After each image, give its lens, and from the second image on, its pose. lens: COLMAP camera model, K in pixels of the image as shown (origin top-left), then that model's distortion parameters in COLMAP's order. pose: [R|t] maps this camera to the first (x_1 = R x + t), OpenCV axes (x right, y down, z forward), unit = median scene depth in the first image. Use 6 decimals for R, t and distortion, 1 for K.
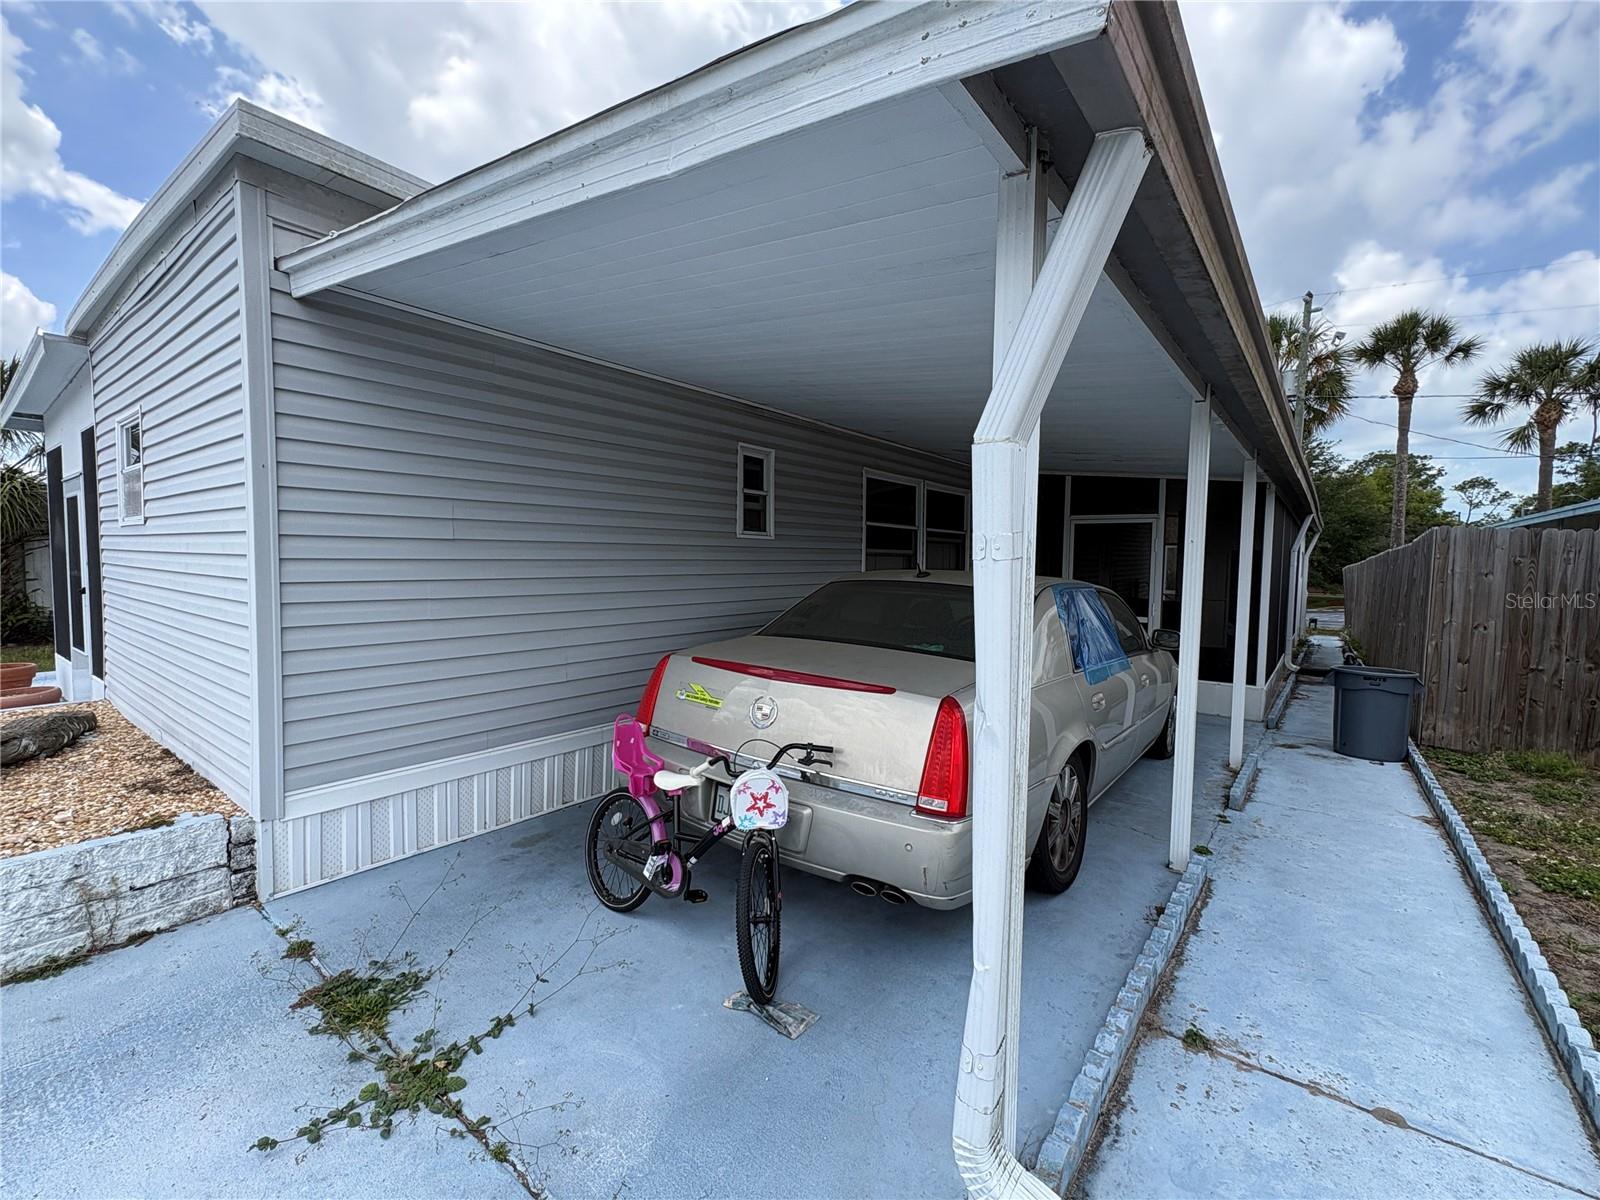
lens RADIAL K [[693.8, 0, 800.4], [0, 693.8, 594.3], [0, 0, 1]] dist [-0.001508, 0.000171]
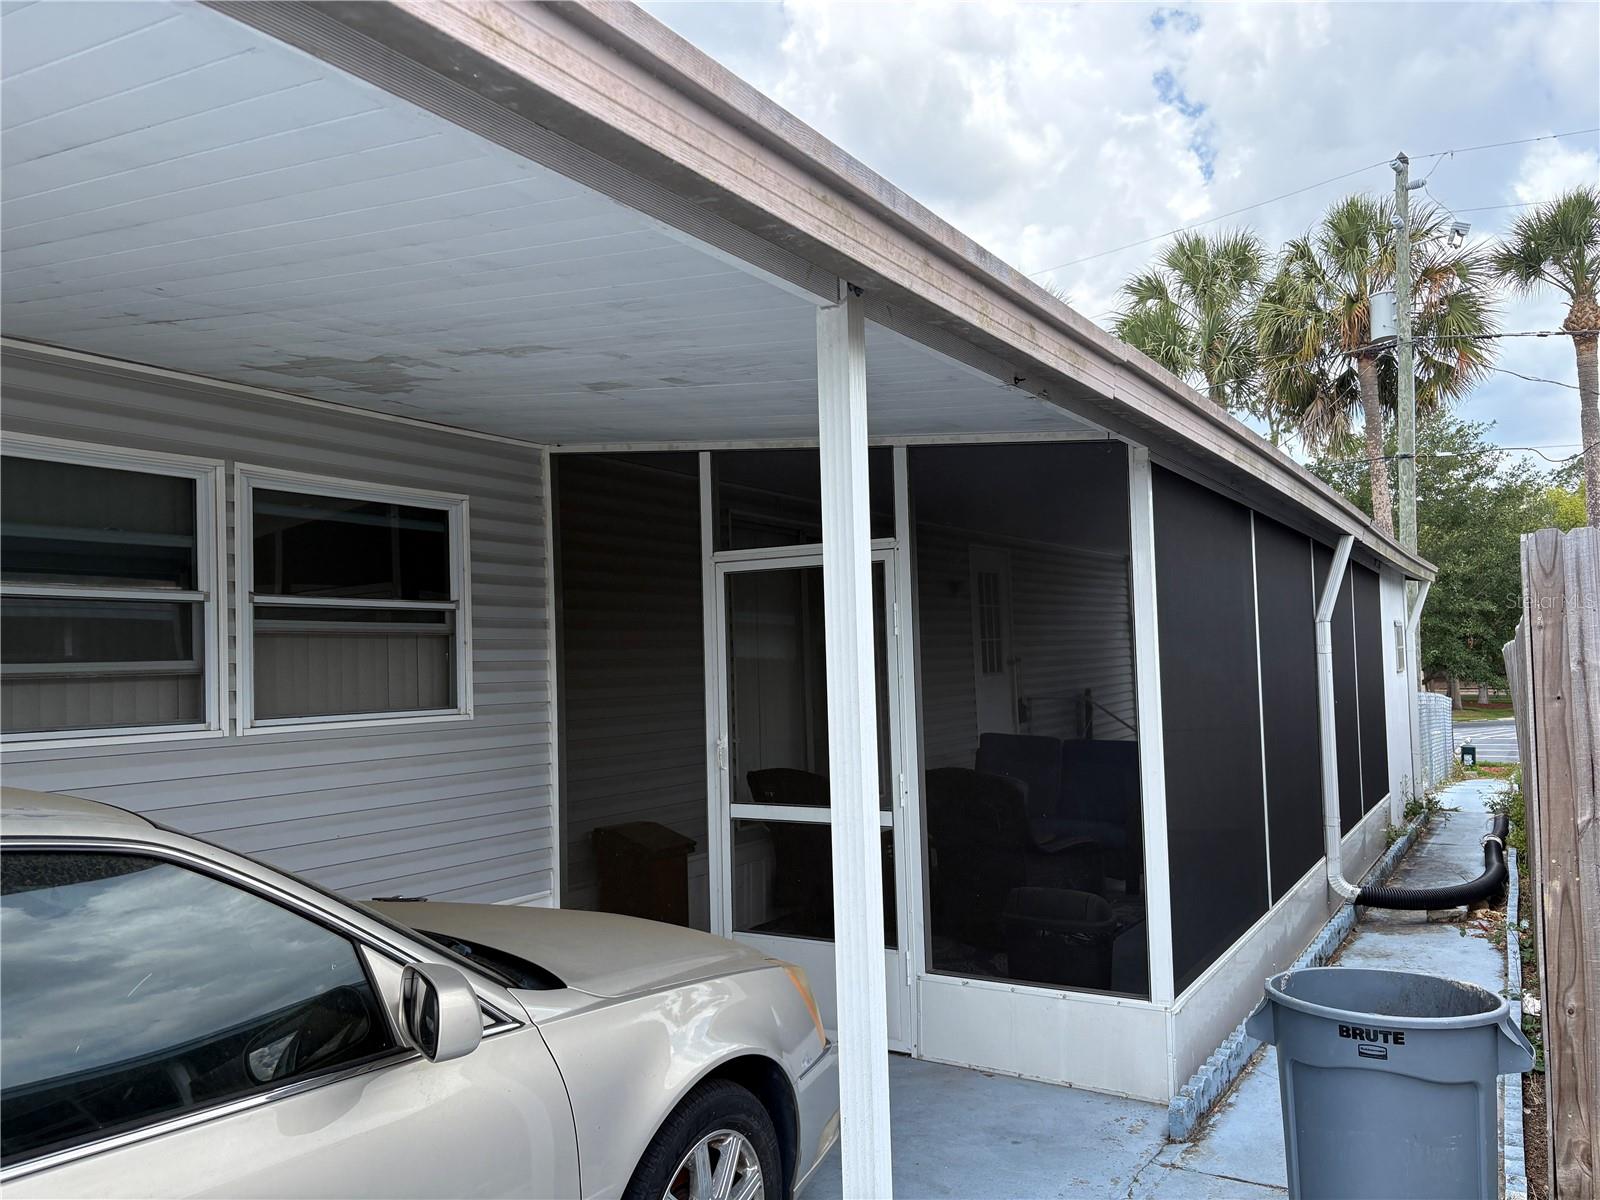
lens RADIAL K [[1202.2, 0, 799.2], [0, 1202.2, 605.9], [0, 0, 1]] dist [0.004078, -0.005767]
pose [[0.994104, -0.036850, 0.101980, 0.141616], [0.046768, 0.994220, -0.096637, -0.006390], [-0.097830, 0.100836, 0.990082, 0.129072]]
